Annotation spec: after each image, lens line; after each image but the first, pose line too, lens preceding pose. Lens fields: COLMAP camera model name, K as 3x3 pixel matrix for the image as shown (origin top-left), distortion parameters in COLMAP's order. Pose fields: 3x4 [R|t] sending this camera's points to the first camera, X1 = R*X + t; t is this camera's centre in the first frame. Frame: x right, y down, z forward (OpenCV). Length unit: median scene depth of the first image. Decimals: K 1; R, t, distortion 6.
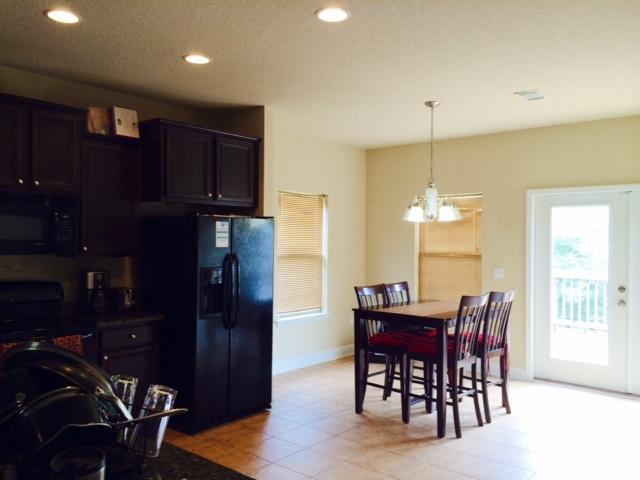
lens RADIAL K [[556.6, 0, 320.9], [0, 556.6, 240.5], [0, 0, 1]] dist [0.080570, -0.019622]
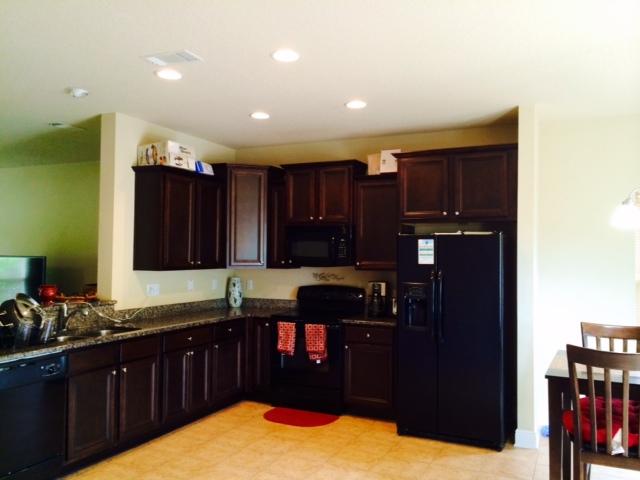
lens RADIAL K [[556.6, 0, 320.3], [0, 556.6, 240.0], [0, 0, 1]] dist [0.080570, -0.019622]
pose [[0.258754, -0.031275, -0.965437, 0.785105], [-0.008376, 0.999365, -0.034619, 0.004678], [0.965907, 0.017044, 0.258328, 0.550514]]
